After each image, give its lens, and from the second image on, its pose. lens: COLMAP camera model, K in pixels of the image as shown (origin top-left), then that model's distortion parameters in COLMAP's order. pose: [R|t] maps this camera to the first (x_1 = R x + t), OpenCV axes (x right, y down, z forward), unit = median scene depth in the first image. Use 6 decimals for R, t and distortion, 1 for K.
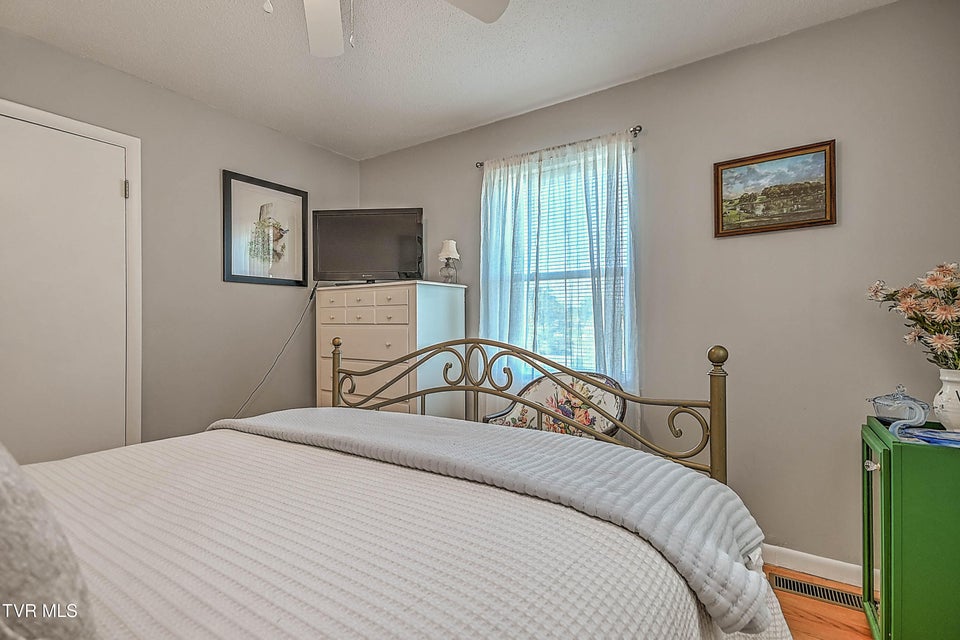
lens RADIAL K [[456.0, 0, 475.7], [0, 456.0, 324.9], [0, 0, 1]] dist [0.038448, -0.014566]
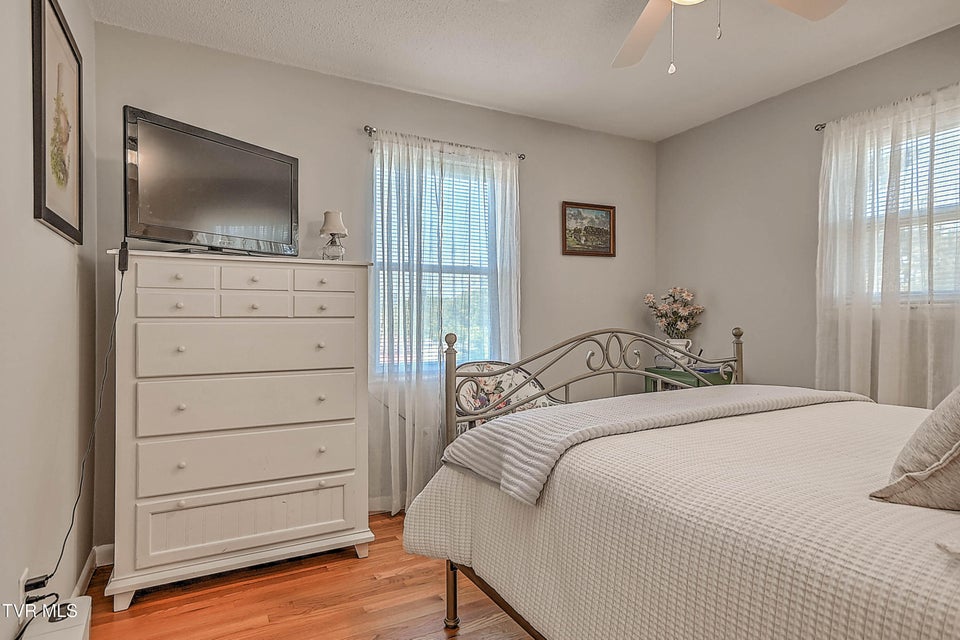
lens RADIAL K [[523.2, 0, 480.0], [0, 523.2, 320.0], [0, 0, 1]] dist [-0.000546, 0.000200]
pose [[0.470853, -0.005542, 0.882194, -1.030337], [0.004281, 0.999983, 0.003997, -0.000264], [-0.882201, 0.001894, 0.470868, 0.501836]]
